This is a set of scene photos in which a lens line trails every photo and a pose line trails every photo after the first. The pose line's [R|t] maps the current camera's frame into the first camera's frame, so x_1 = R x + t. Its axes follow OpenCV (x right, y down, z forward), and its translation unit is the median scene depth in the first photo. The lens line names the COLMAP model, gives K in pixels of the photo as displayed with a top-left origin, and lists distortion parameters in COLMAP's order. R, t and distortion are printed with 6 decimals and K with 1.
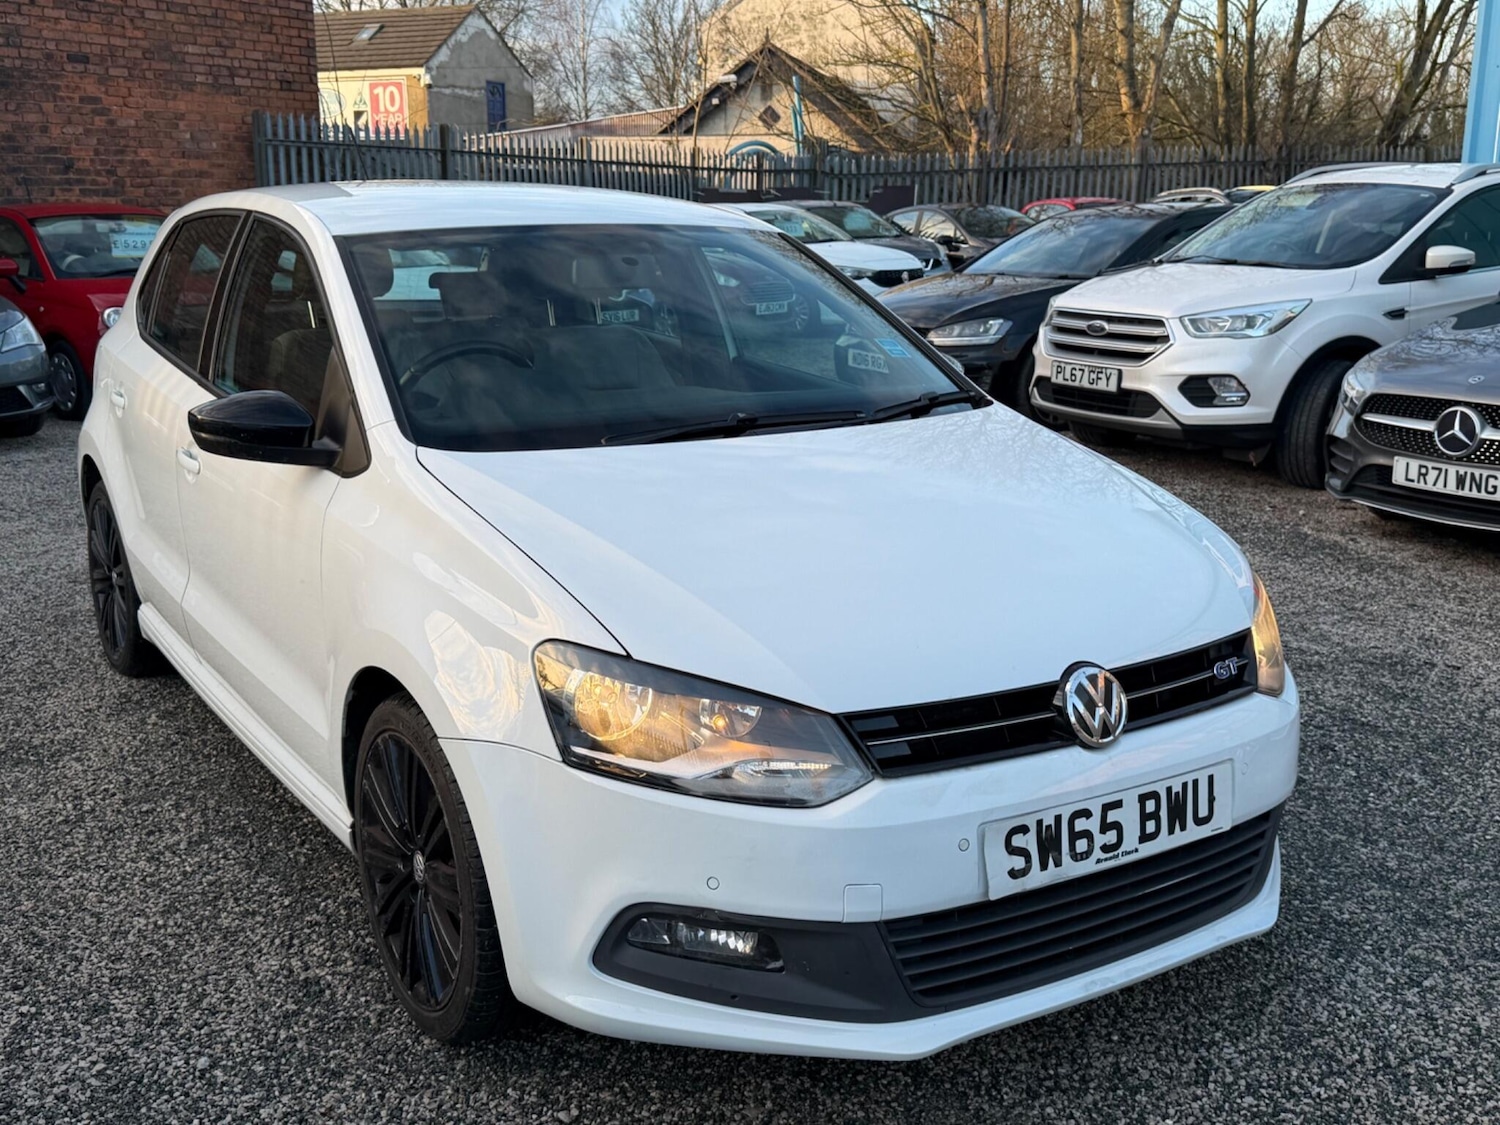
lens RADIAL K [[1562.6, 0, 753.3], [0, 1562.6, 570.8], [0, 0, 1]] dist [0.056637, 0.000000]
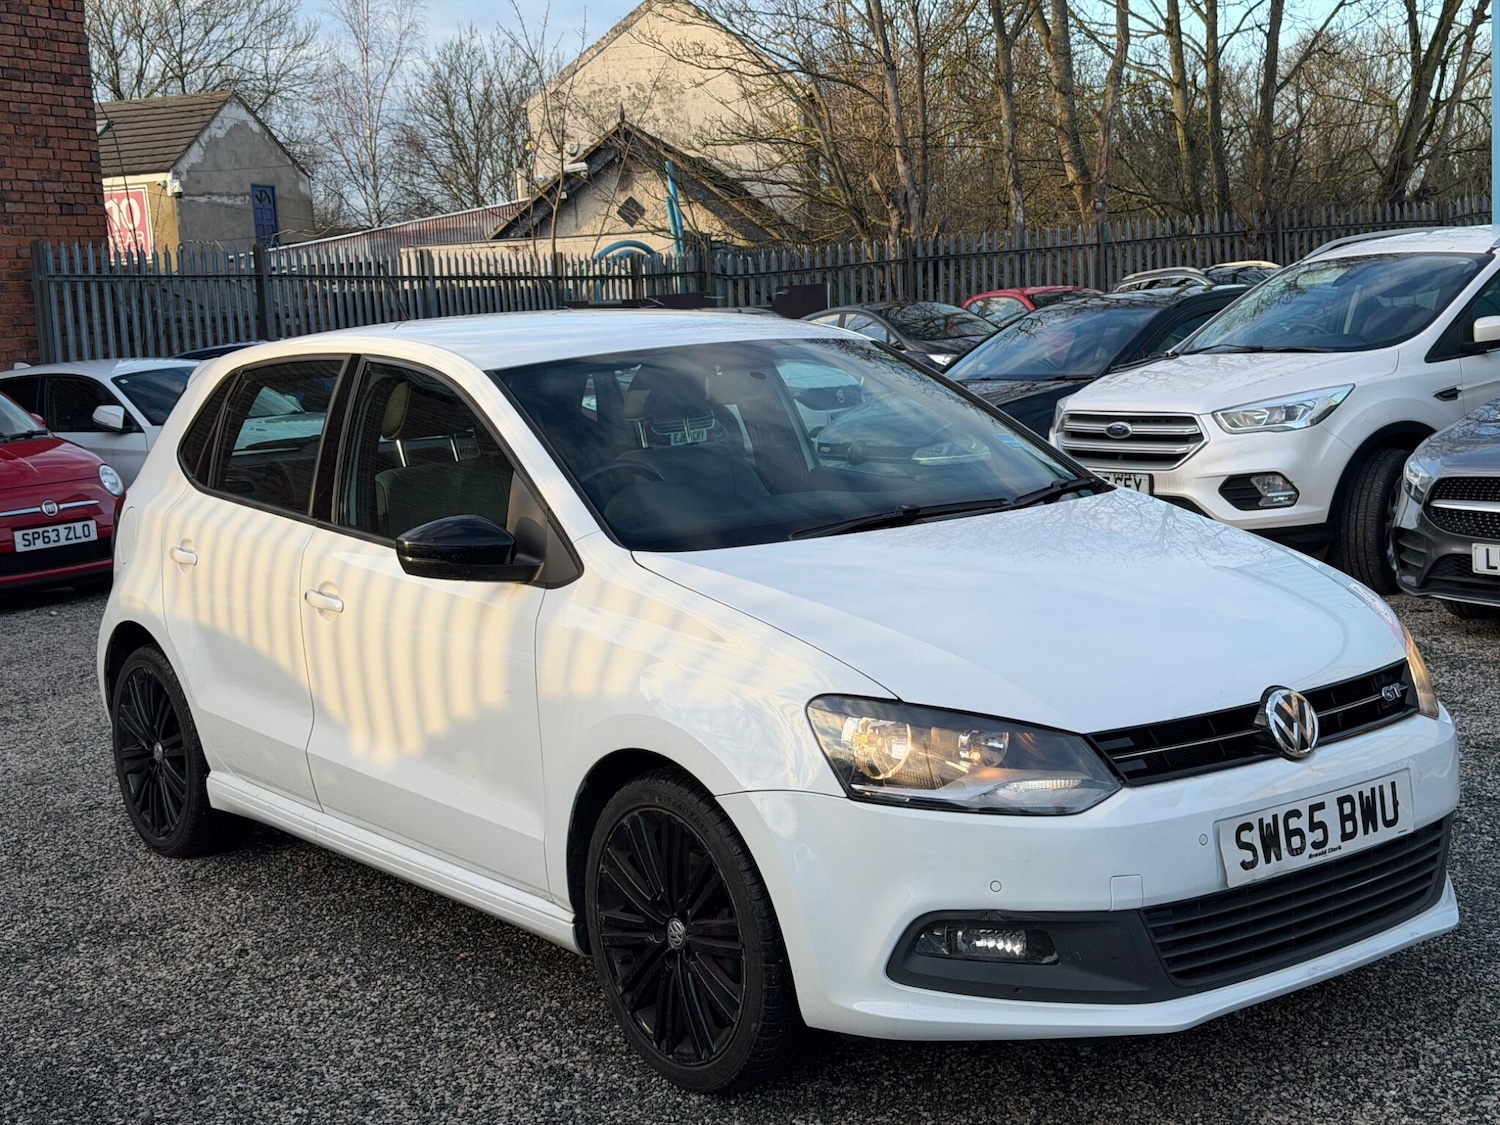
lens RADIAL K [[2079.9, 0, 737.7], [0, 2079.9, 572.4], [0, 0, 1]] dist [0.106658, 0.000000]
pose [[0.995248, -0.068009, 0.069682, -0.211372], [0.075025, 0.991788, -0.103571, 0.078272], [-0.062066, 0.108307, 0.992178, -0.378428]]
